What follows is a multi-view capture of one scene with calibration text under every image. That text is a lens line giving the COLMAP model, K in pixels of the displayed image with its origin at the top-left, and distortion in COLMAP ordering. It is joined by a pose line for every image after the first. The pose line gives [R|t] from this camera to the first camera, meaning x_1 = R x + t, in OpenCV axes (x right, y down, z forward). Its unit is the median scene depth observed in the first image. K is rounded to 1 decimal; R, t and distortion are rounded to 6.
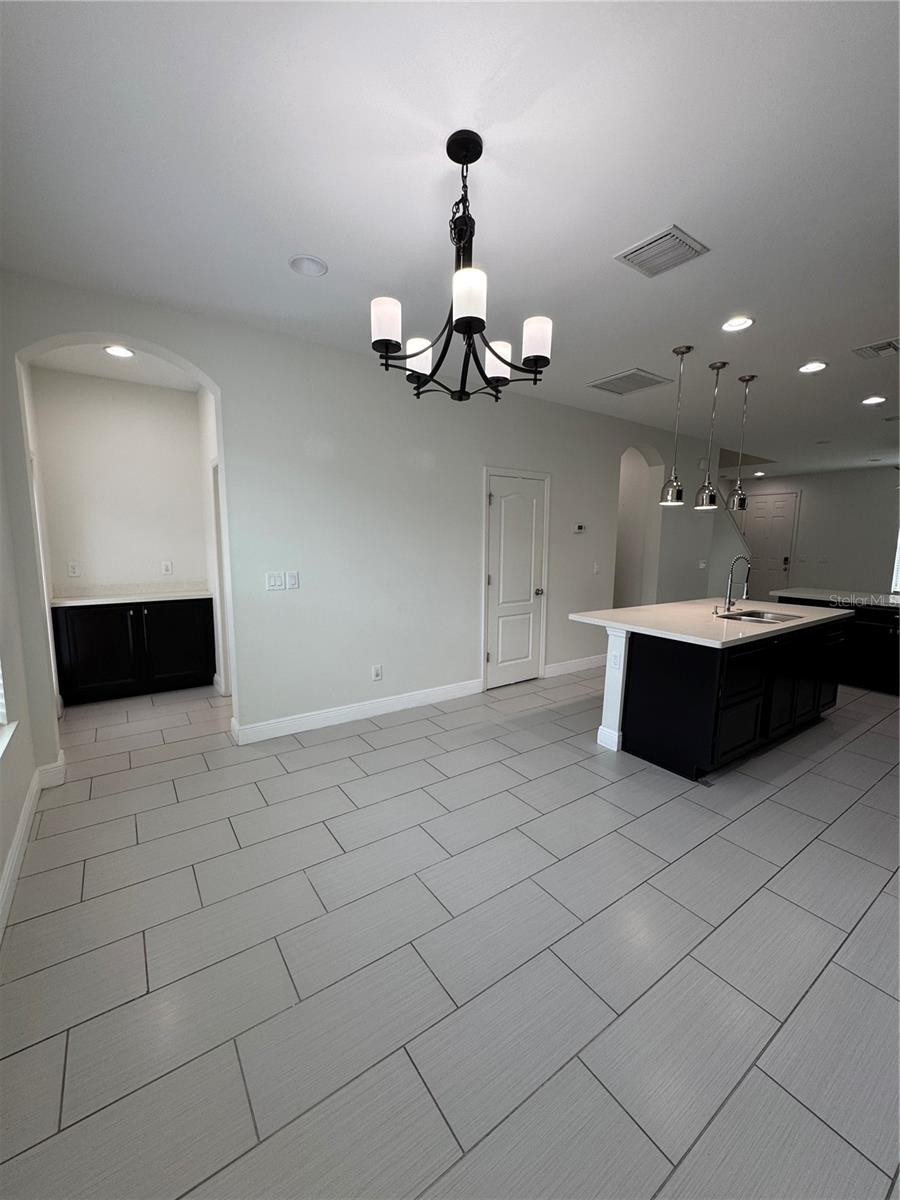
lens RADIAL K [[478.7, 0, 449.0], [0, 478.7, 600.6], [0, 0, 1]] dist [-0.001702, -0.000325]
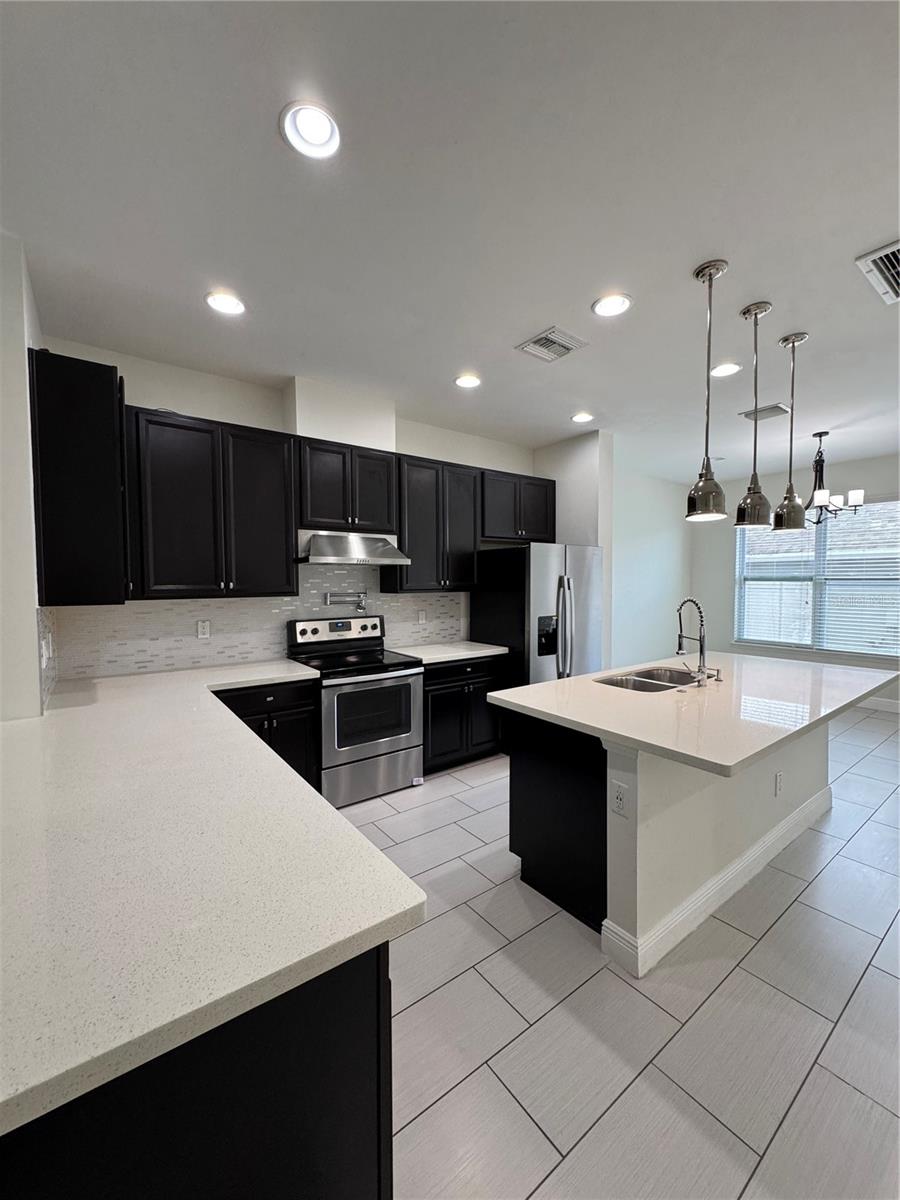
lens RADIAL K [[478.7, 0, 449.0], [0, 478.7, 600.6], [0, 0, 1]] dist [-0.001702, -0.000325]
pose [[-0.999238, -0.005671, -0.038621, 1.080811], [-0.012273, 0.984858, 0.172929, -0.224768], [0.037056, 0.173272, -0.984177, 1.818136]]
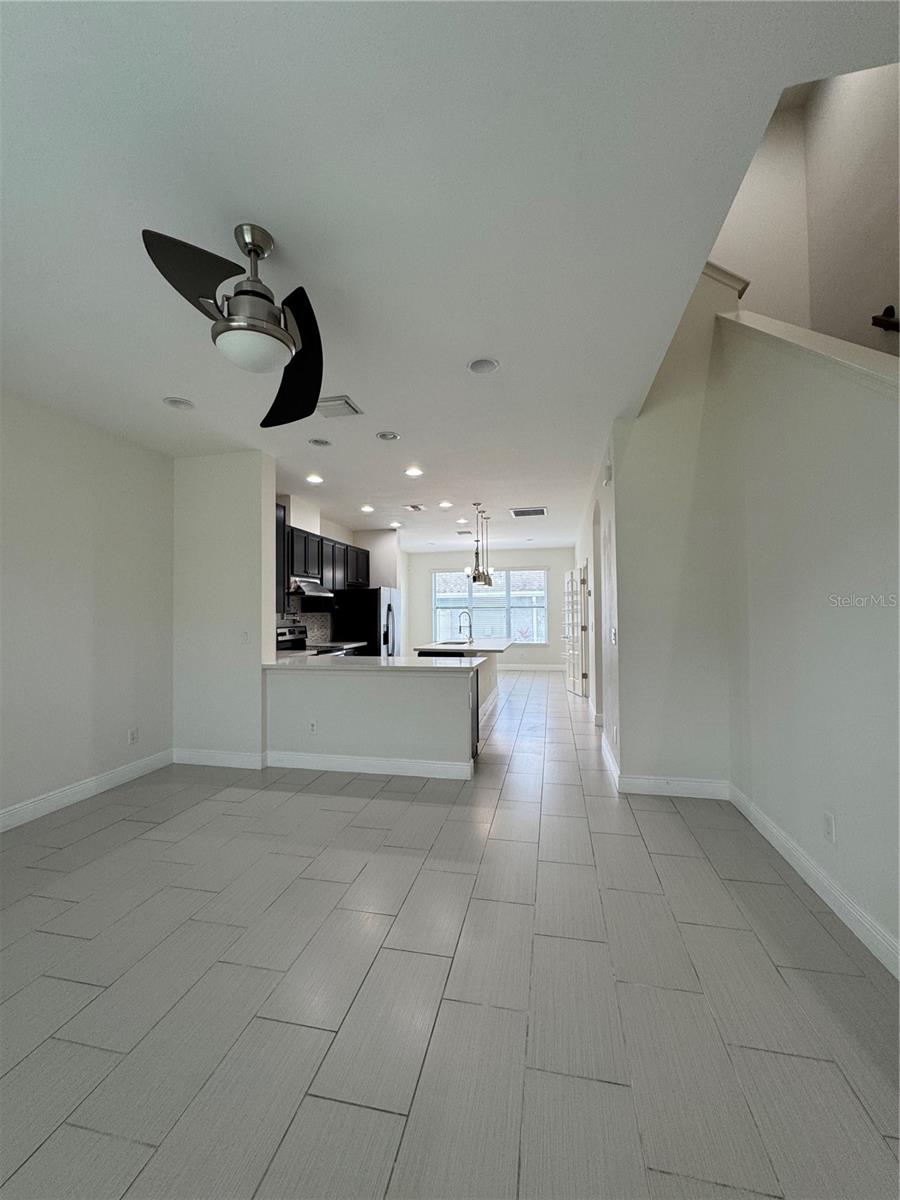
lens RADIAL K [[478.7, 0, 449.0], [0, 478.7, 600.6], [0, 0, 1]] dist [-0.001702, -0.000325]
pose [[-0.733594, -0.019289, -0.679314, 2.093801], [-0.086136, 0.994175, 0.064789, -0.271769], [0.674107, 0.106042, -0.730982, 2.514676]]
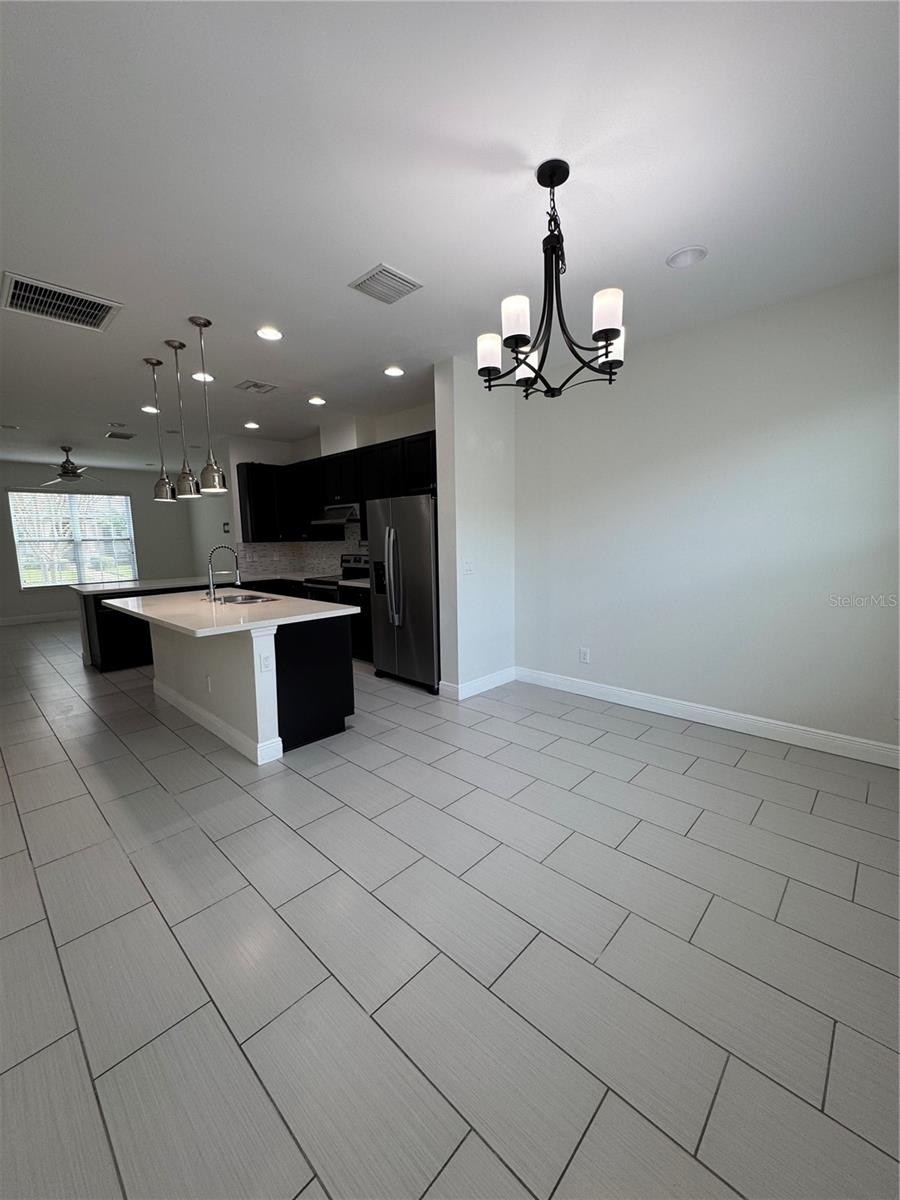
lens RADIAL K [[478.7, 0, 449.0], [0, 478.7, 600.6], [0, 0, 1]] dist [-0.001702, -0.000325]
pose [[-0.203080, -0.139212, 0.969215, -0.562066], [0.143523, 0.974918, 0.170104, -0.089709], [-0.968586, 0.173649, -0.178006, 0.786165]]
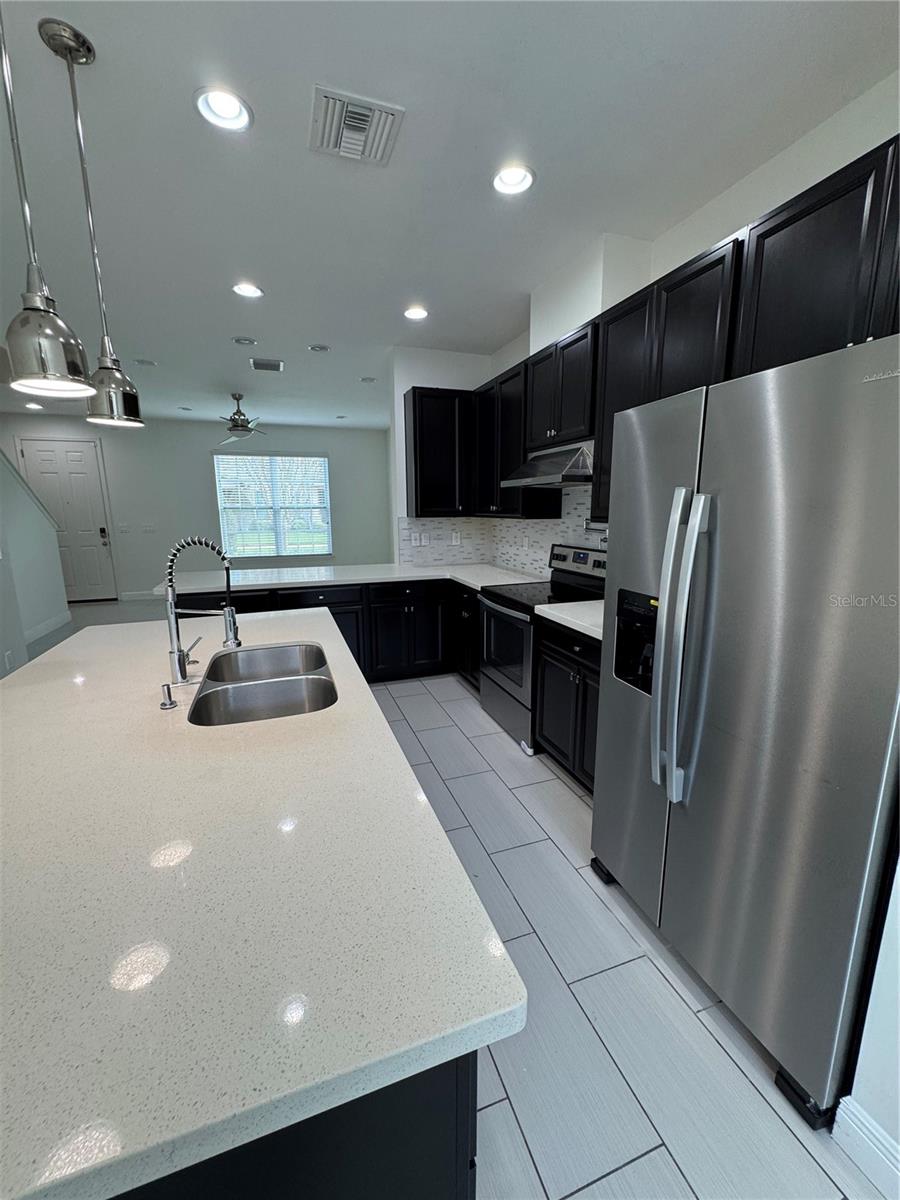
lens RADIAL K [[478.7, 0, 449.0], [0, 478.7, 600.6], [0, 0, 1]] dist [-0.001702, -0.000325]
pose [[0.264448, -0.196744, 0.944118, 0.320665], [0.132565, 0.977092, 0.166484, -0.088334], [-0.955246, 0.081130, 0.284471, 0.758973]]
